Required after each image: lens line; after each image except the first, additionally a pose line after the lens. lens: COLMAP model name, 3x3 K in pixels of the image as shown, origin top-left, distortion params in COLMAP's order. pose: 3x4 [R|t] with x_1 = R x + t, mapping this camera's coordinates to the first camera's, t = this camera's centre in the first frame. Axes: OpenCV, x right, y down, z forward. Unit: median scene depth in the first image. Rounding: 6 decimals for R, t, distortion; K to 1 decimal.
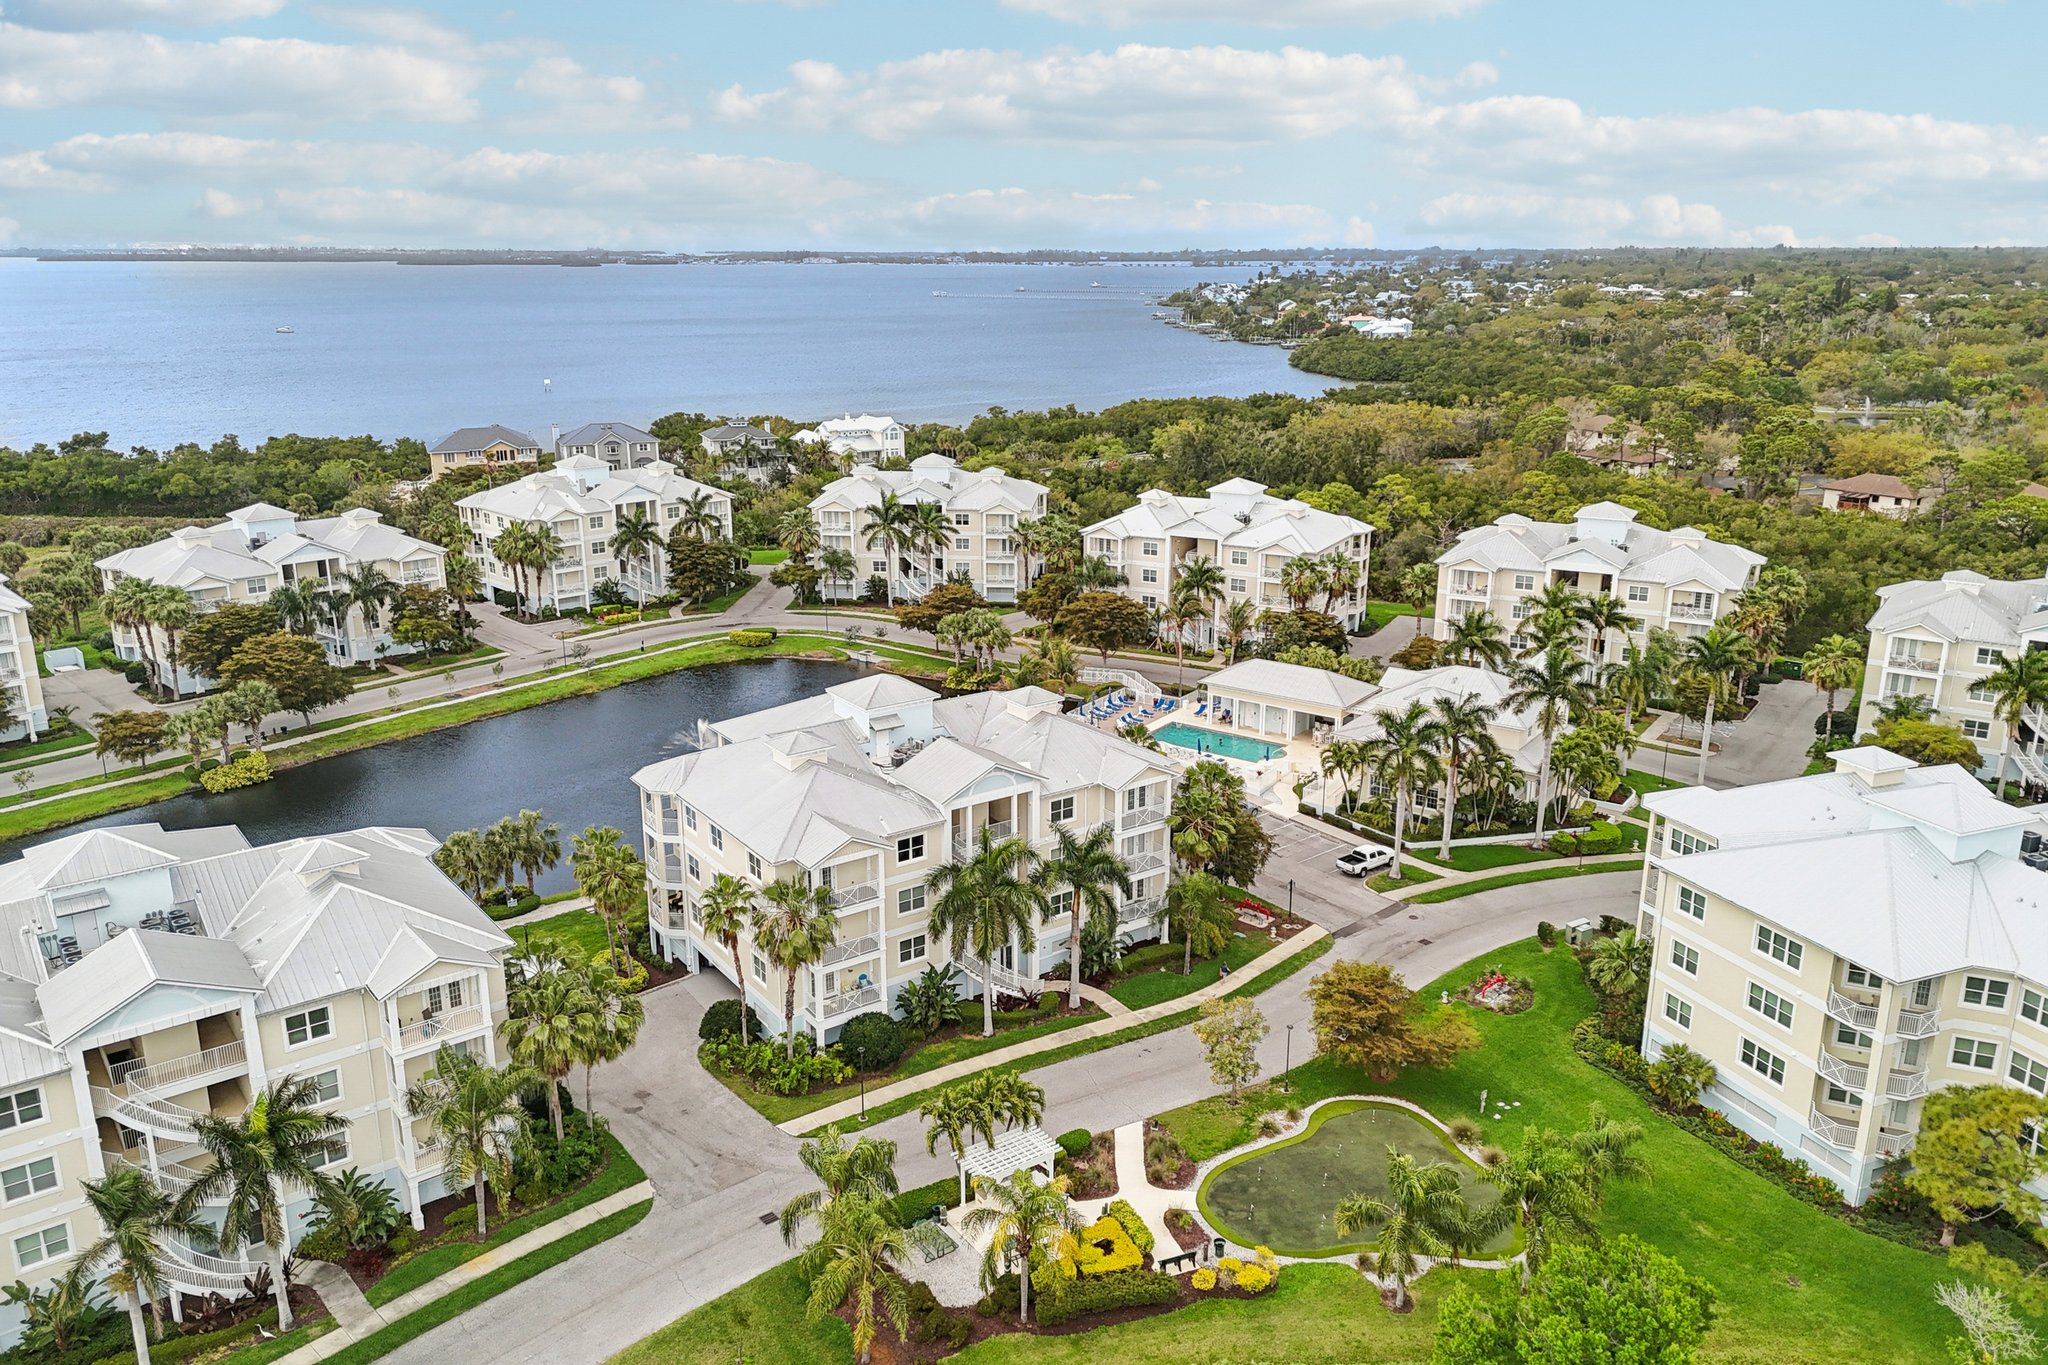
lens RADIAL K [[1489.3, 0, 1035.9], [0, 1489.3, 679.7], [0, 0, 1]] dist [0.096280, -0.093331]
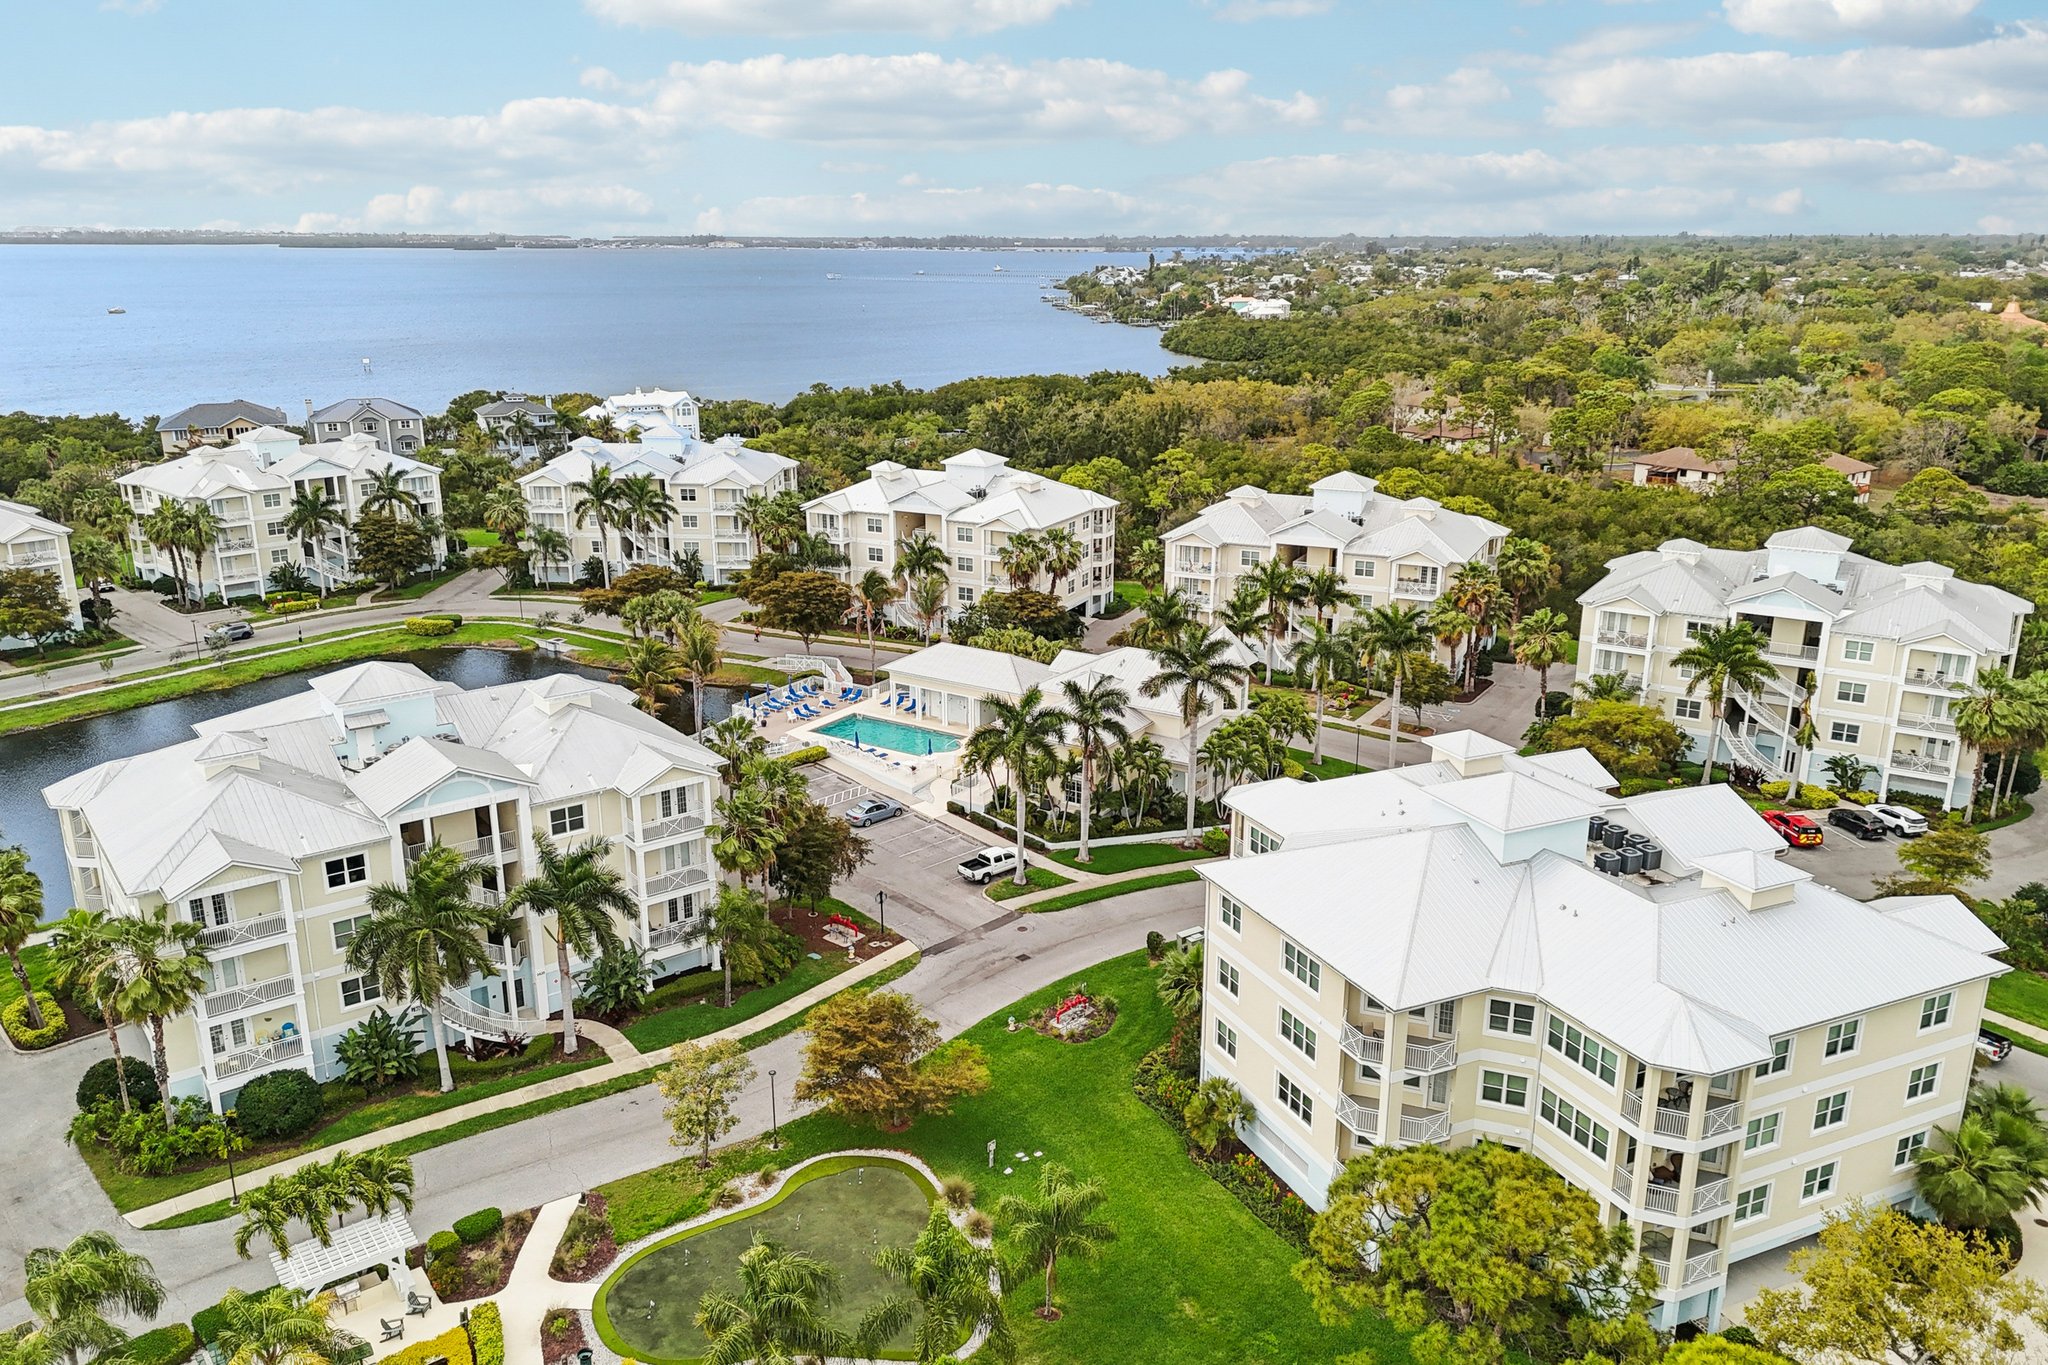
lens RADIAL K [[1489.3, 0, 1035.9], [0, 1489.3, 679.7], [0, 0, 1]] dist [0.096280, -0.093331]
pose [[0.998977, -0.012296, 0.043526, 0.162232], [0.011984, 0.999901, 0.007433, 0.002694], [-0.043613, -0.006904, 0.999025, 0.083851]]
